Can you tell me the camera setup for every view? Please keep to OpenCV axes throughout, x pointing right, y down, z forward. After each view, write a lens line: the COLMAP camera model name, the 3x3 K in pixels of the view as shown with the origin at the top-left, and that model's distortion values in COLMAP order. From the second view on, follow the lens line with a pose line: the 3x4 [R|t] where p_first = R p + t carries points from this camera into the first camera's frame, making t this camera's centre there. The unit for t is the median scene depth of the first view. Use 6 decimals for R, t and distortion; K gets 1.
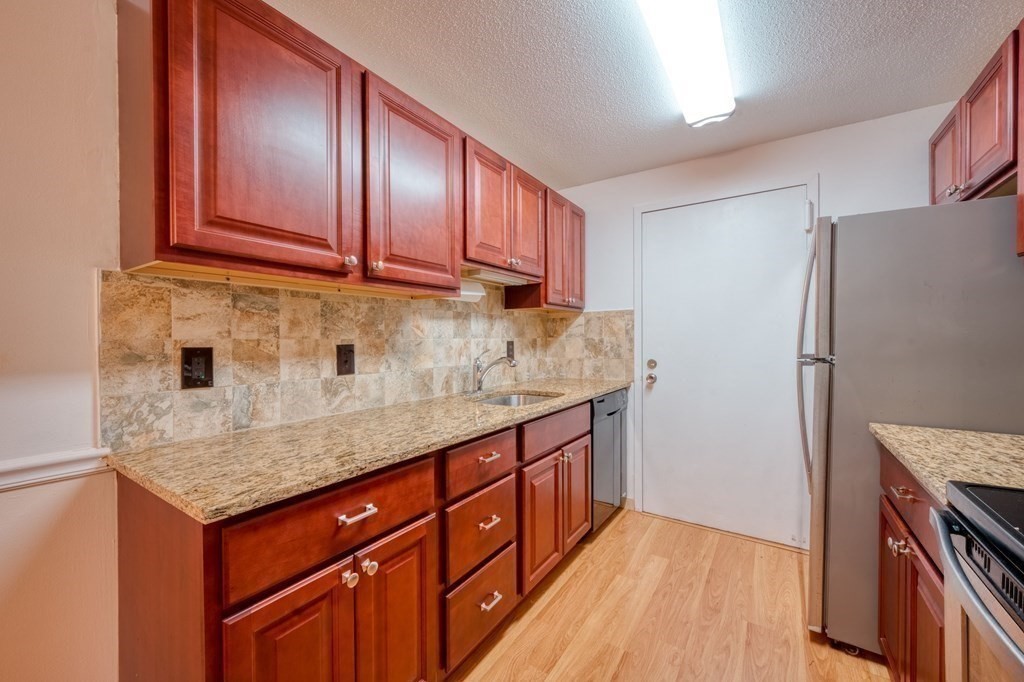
lens RADIAL K [[402.2, 0, 510.9], [0, 402.2, 340.6], [0, 0, 1]] dist [-0.007158, -0.001542]
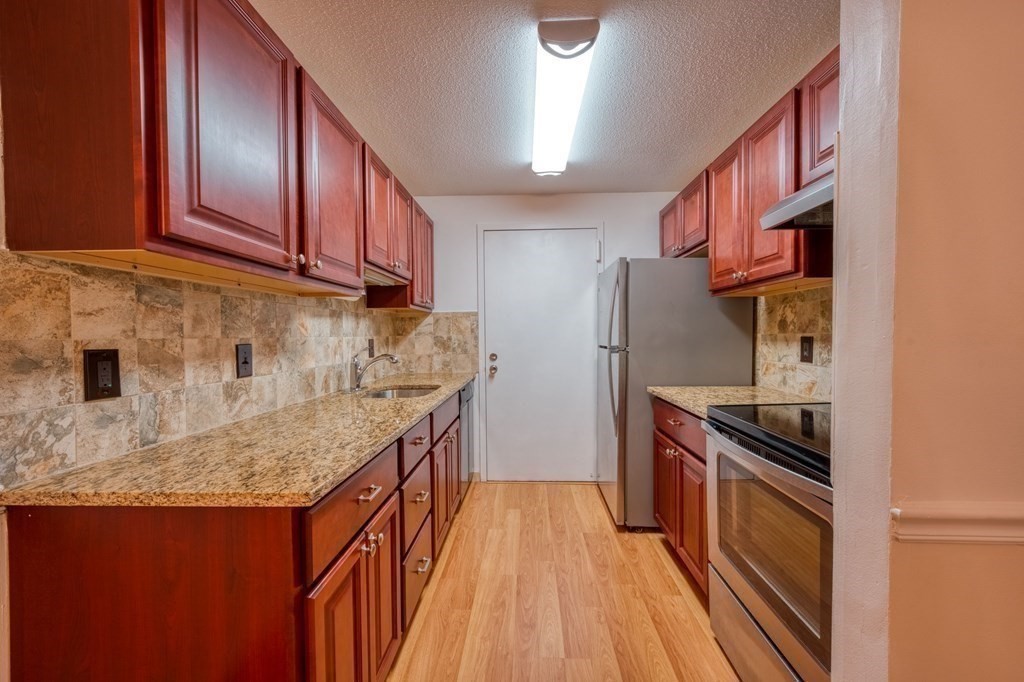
lens RADIAL K [[402.2, 0, 515.2], [0, 402.2, 340.3], [0, 0, 1]] dist [-0.007158, -0.001542]
pose [[0.850393, -0.010796, 0.526038, -0.333955], [0.008767, 0.999941, 0.006349, 0.000527], [-0.526075, -0.000787, 0.850438, -0.091622]]
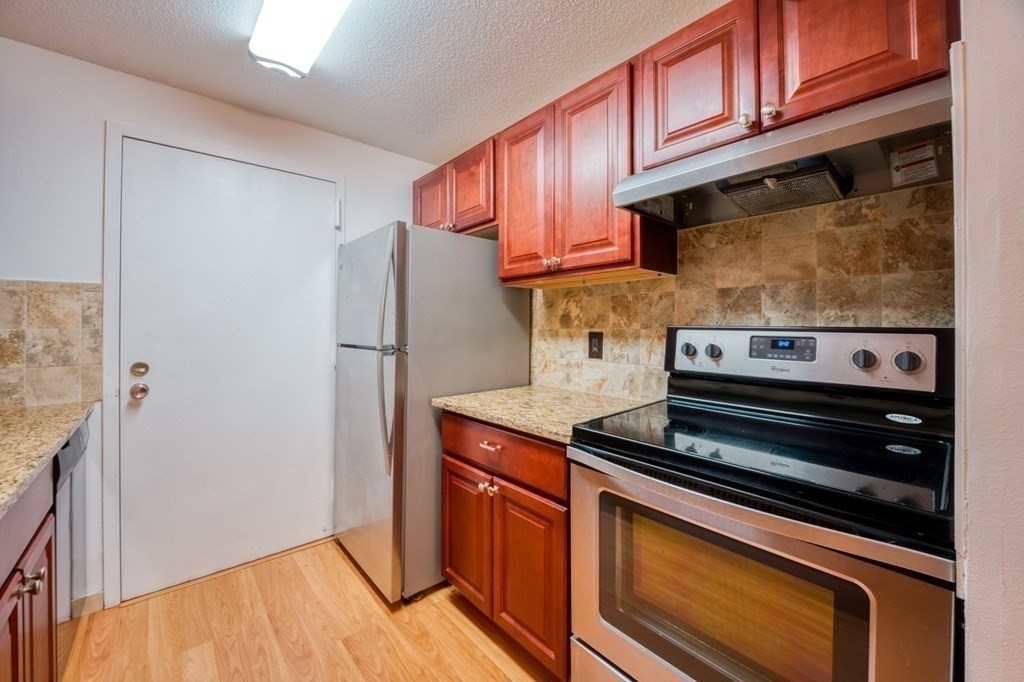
lens RADIAL K [[402.2, 0, 509.8], [0, 402.2, 322.1], [0, 0, 1]] dist [-0.007158, -0.001542]
pose [[0.264196, 0.015054, 0.964351, -0.182183], [0.007188, 0.999820, -0.017577, -0.004821], [-0.964442, 0.011576, 0.264040, 0.344275]]
